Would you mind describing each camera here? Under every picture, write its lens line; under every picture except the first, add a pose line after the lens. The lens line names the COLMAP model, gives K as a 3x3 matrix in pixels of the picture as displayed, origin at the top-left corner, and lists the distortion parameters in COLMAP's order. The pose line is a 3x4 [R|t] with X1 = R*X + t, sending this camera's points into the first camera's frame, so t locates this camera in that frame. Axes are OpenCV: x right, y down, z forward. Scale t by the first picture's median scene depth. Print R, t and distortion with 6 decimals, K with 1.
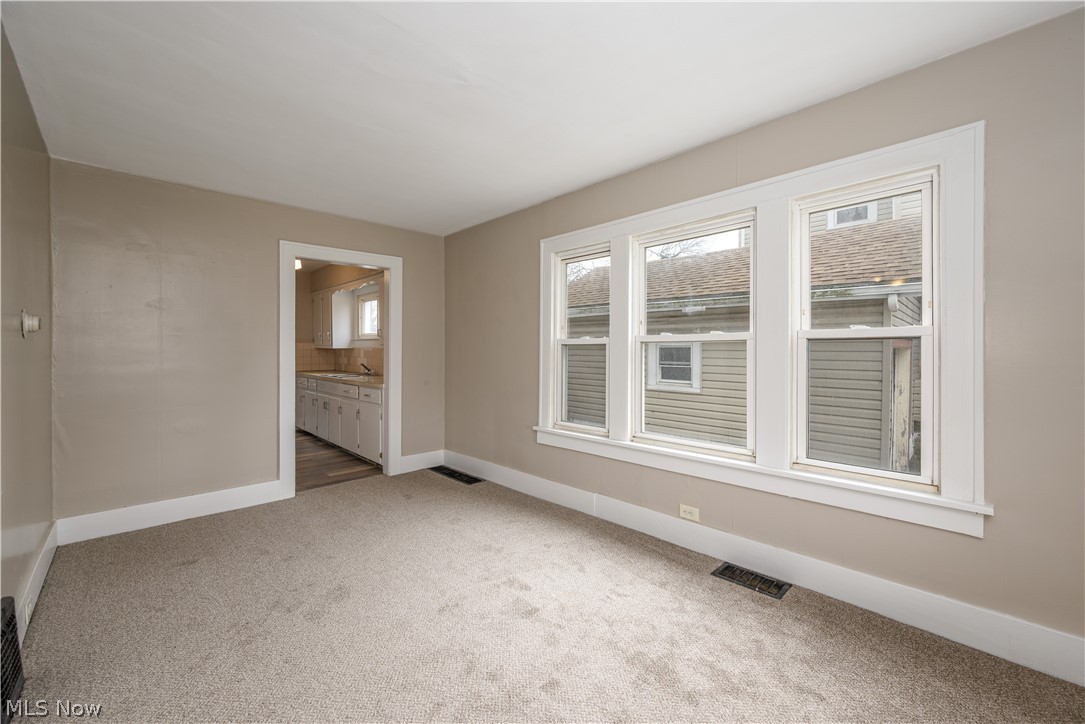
lens RADIAL K [[436.0, 0, 543.8], [0, 436.0, 350.3], [0, 0, 1]] dist [0.000238, -0.000028]
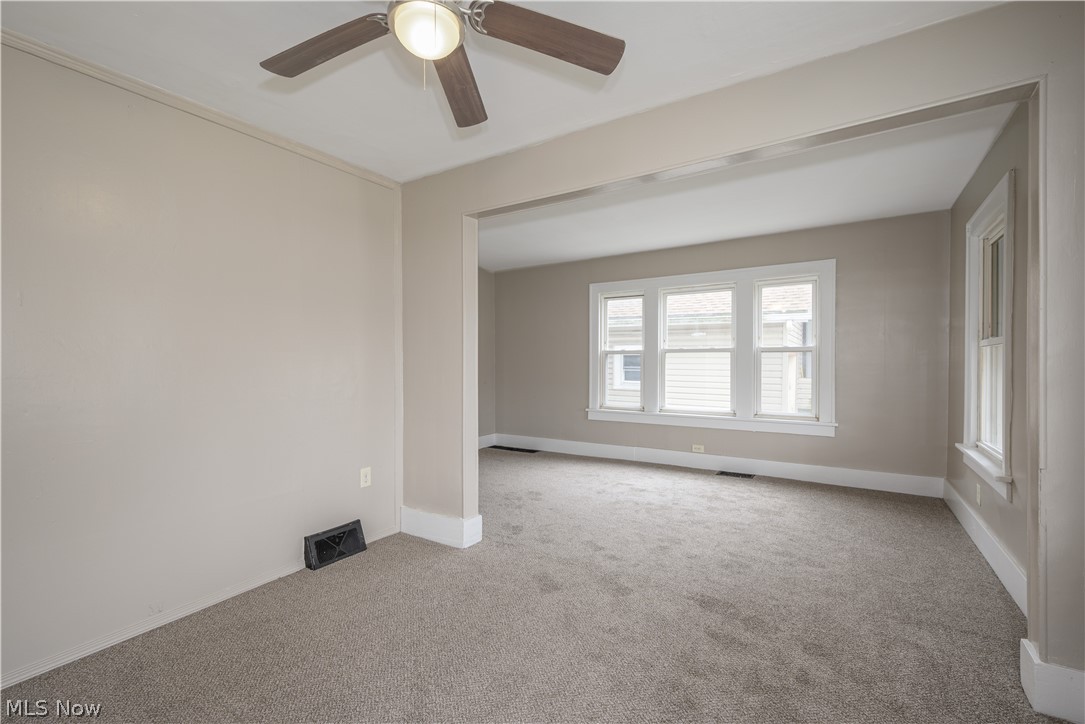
lens RADIAL K [[475.6, 0, 542.5], [0, 475.6, 362.0], [0, 0, 1]] dist [0.000472, -0.000017]
pose [[0.975141, -0.005039, 0.221526, -0.585747], [0.003166, 0.999956, 0.008812, -0.000186], [-0.221561, -0.007891, 0.975115, -0.615050]]
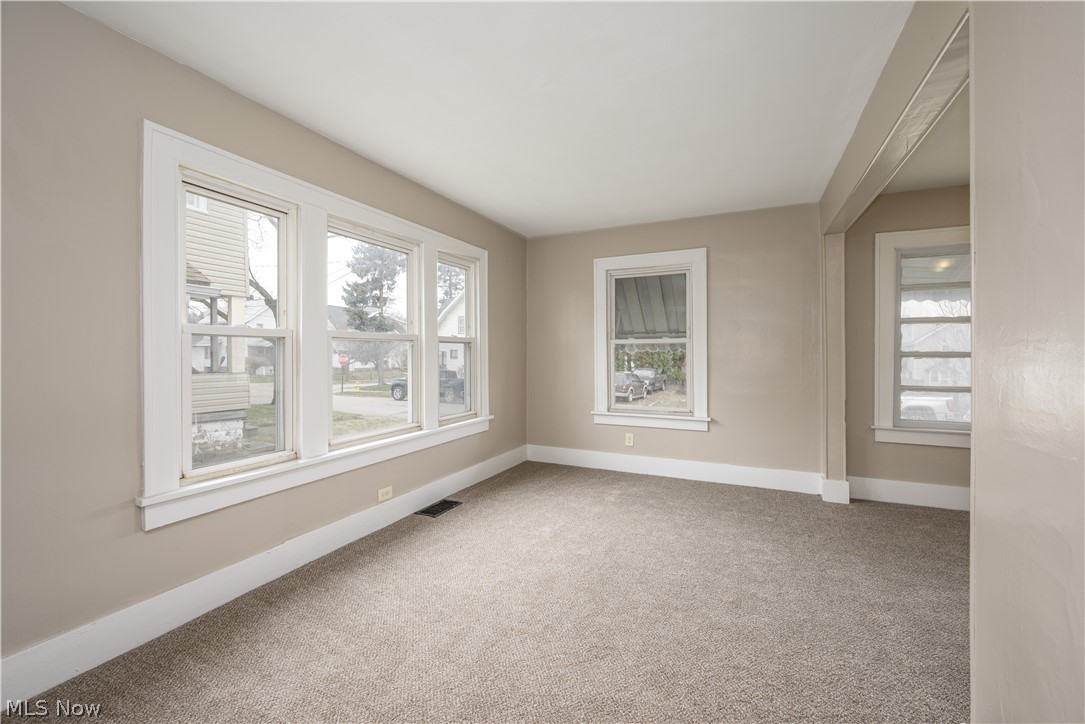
lens RADIAL K [[435.5, 0, 542.5], [0, 435.5, 362.0], [0, 0, 1]] dist [0.000199, 0.000105]
pose [[-0.354103, -0.010179, 0.935151, -0.696814], [0.003395, 0.999920, 0.012169, 0.019175], [-0.935200, 0.007484, -0.354041, 0.837189]]
